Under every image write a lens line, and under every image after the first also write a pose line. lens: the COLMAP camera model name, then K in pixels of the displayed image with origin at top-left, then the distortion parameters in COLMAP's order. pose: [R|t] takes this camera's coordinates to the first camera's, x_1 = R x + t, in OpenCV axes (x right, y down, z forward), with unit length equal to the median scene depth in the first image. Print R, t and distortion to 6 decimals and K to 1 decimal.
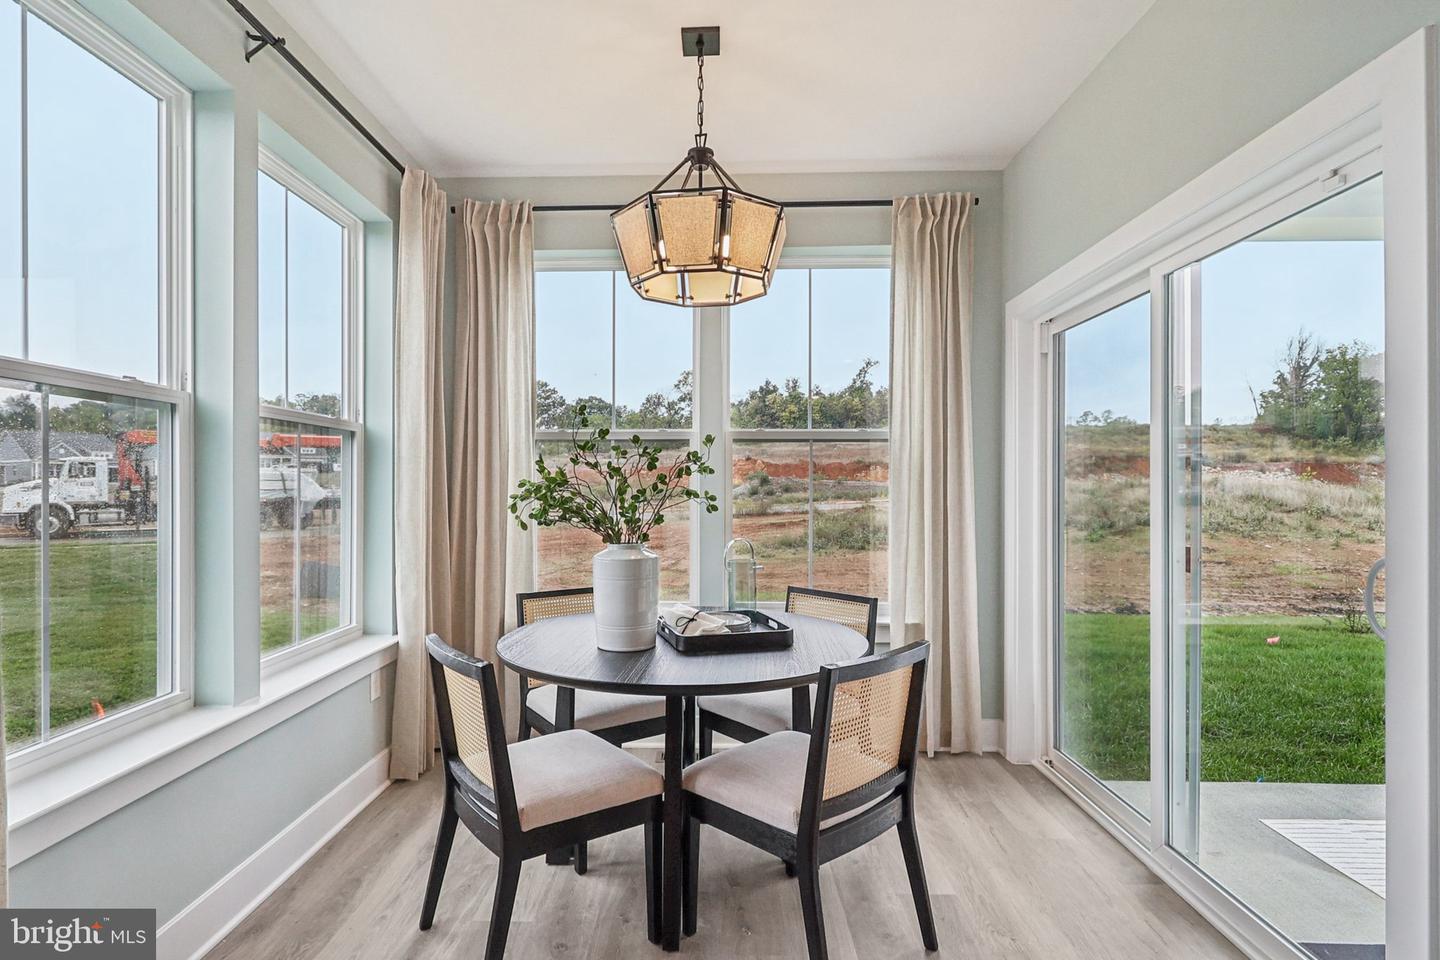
lens RADIAL K [[730.3, 0, 699.2], [0, 730.3, 480.7], [0, 0, 1]] dist [0.012730, 0.000327]
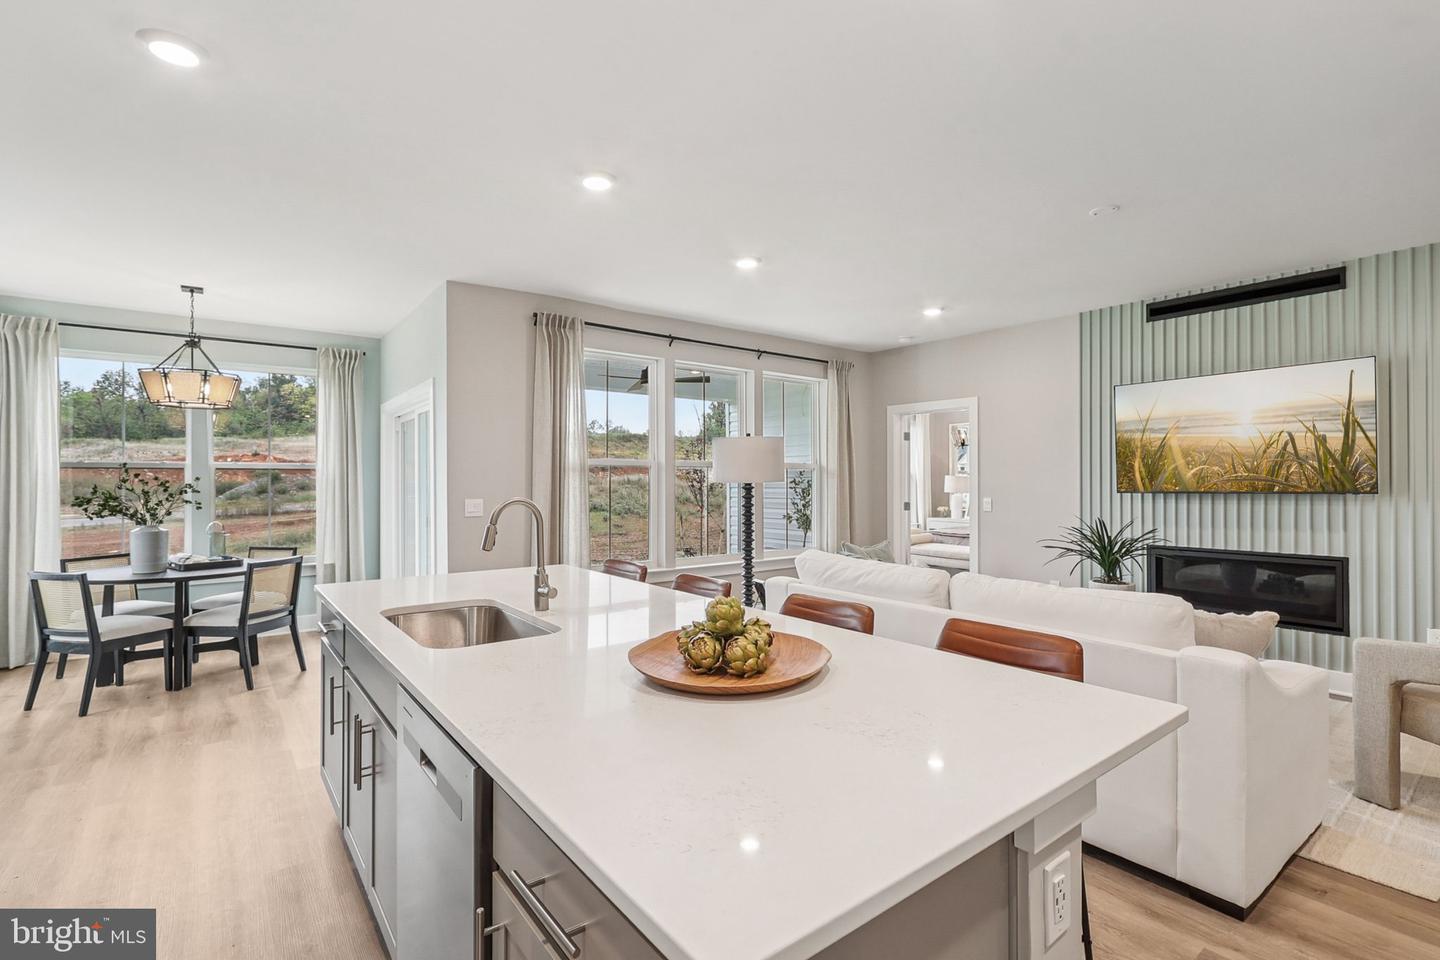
lens RADIAL K [[668.3, 0, 725.9], [0, 668.3, 479.0], [0, 0, 1]] dist [0.006789, -0.006435]
pose [[0.779069, -0.002224, 0.626935, -0.008092], [0.000452, 0.999995, 0.002985, -0.041014], [-0.626938, -0.002042, 0.779066, -1.183052]]
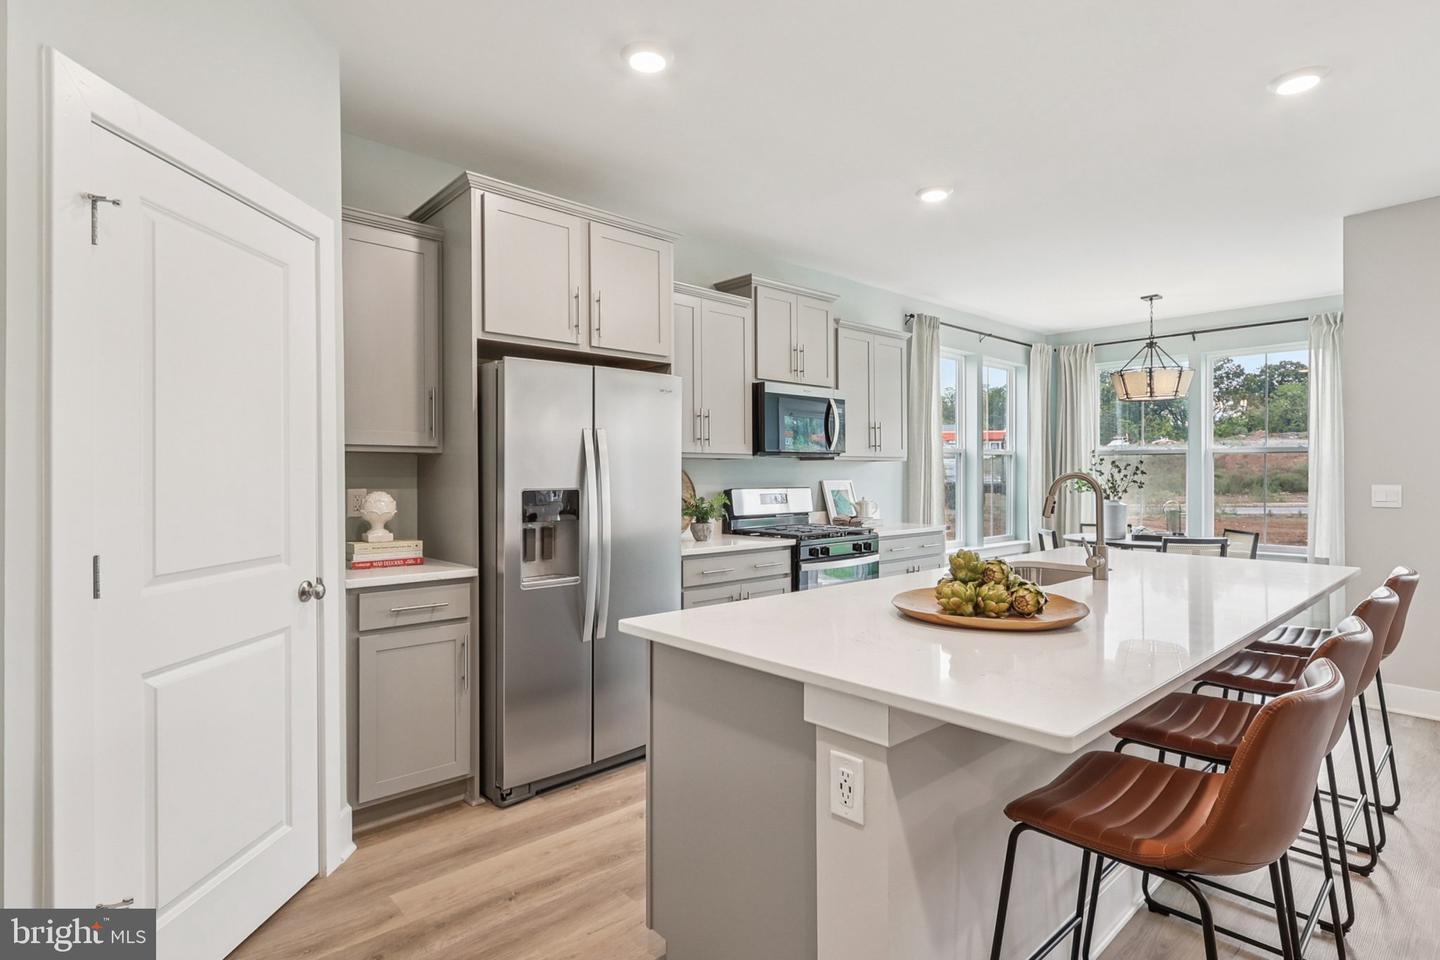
lens RADIAL K [[734.8, 0, 717.9], [0, 734.8, 469.5], [0, 0, 1]] dist [-0.002214, 0.000452]
pose [[0.694113, -0.002768, -0.719861, 0.601011], [0.004165, 0.999991, 0.000171, -0.023444], [0.719854, -0.003117, 0.694118, -1.379797]]
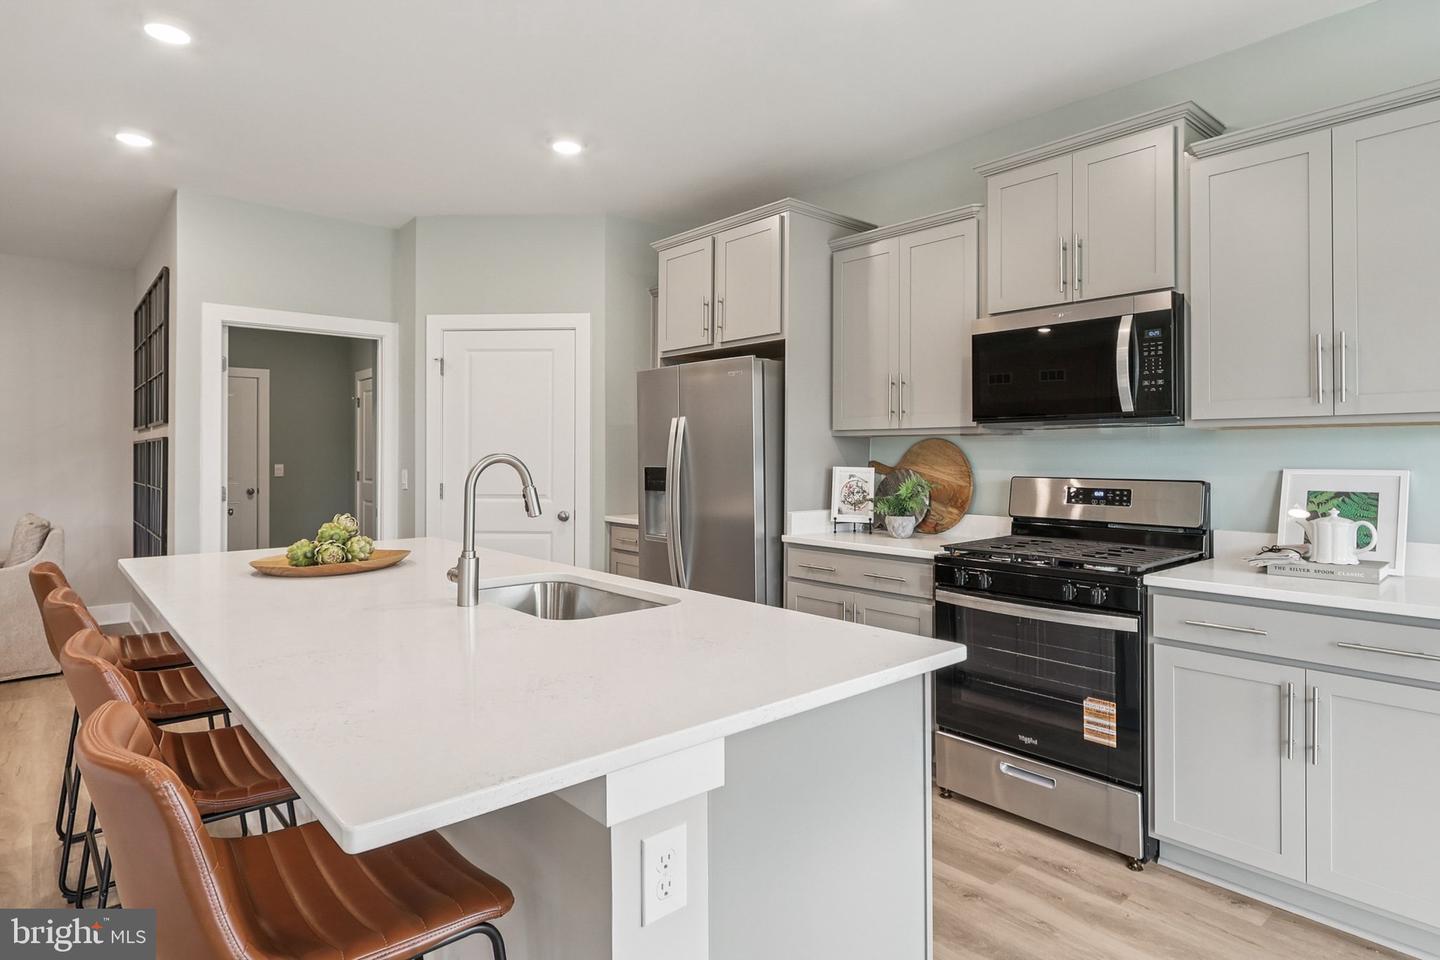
lens RADIAL K [[803.4, 0, 728.3], [0, 803.4, 465.5], [0, 0, 1]] dist [0.000084, -0.000831]
pose [[-0.734358, 0.005447, -0.678741, 0.596871], [0.001602, 0.999979, 0.006292, -0.009374], [0.678761, 0.003533, -0.734351, 0.193507]]
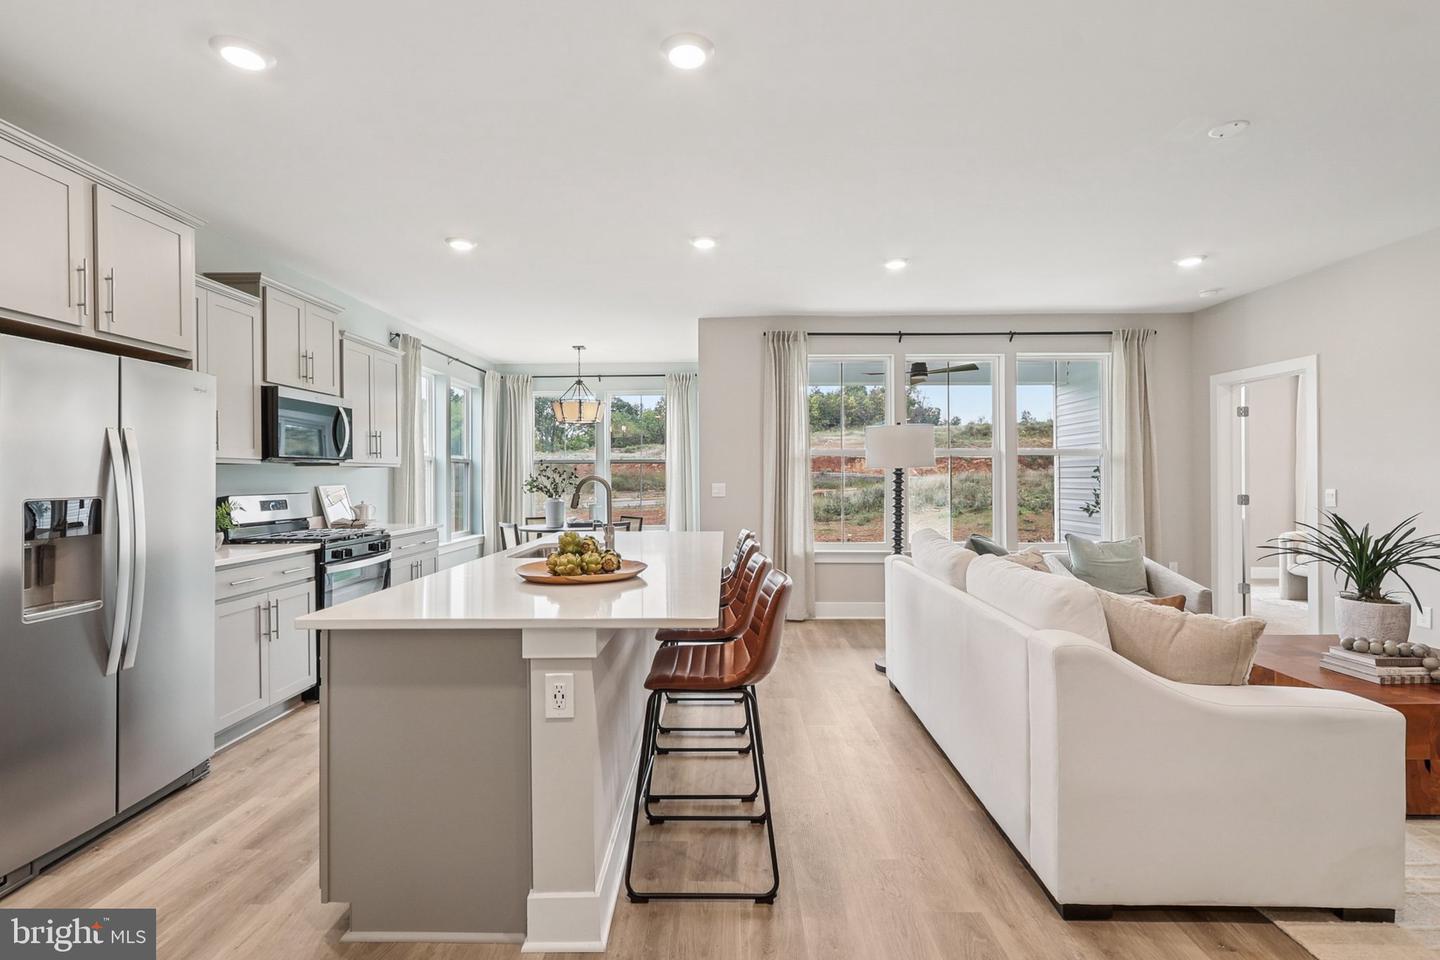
lens RADIAL K [[668.3, 0, 713.5], [0, 668.3, 470.9], [0, 0, 1]] dist [0.006789, -0.006435]
pose [[0.999966, -0.005478, 0.006235, 0.463113], [0.005493, 0.999982, -0.002358, -0.023217], [-0.006222, 0.002392, 0.999978, -1.599212]]
